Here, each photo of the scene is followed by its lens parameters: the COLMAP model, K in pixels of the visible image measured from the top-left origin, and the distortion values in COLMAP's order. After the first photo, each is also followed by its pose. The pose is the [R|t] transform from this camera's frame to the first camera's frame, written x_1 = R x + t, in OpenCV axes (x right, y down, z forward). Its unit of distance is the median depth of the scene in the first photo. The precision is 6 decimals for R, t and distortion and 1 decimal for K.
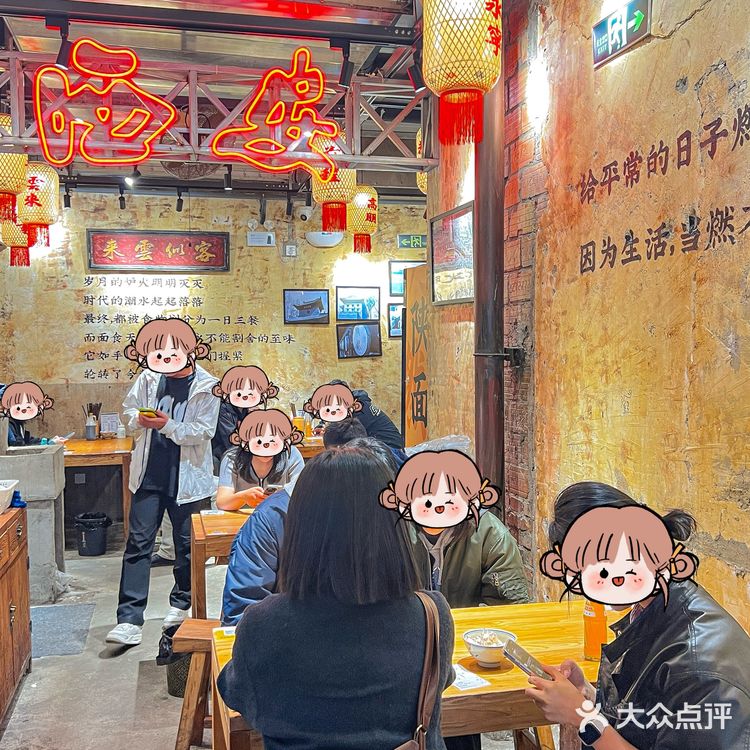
lens RADIAL K [[883.0, 0, 375.0], [0, 883.0, 375.0], [0, 0, 1]] dist [0.013264, 0.000094]
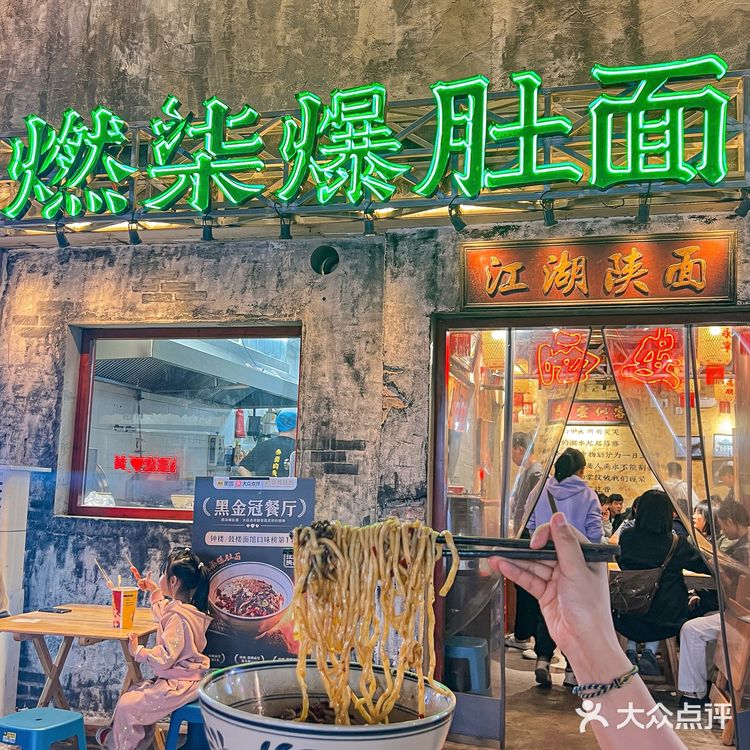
lens RADIAL K [[809.3, 0, 375.0], [0, 809.3, 375.0], [0, 0, 1]] dist [-0.004406, -0.006498]
pose [[0.877988, -0.026218, -0.477964, 0.117796], [-0.050224, 0.987942, -0.146451, 0.029373], [0.476041, 0.152588, 0.866085, -0.484073]]
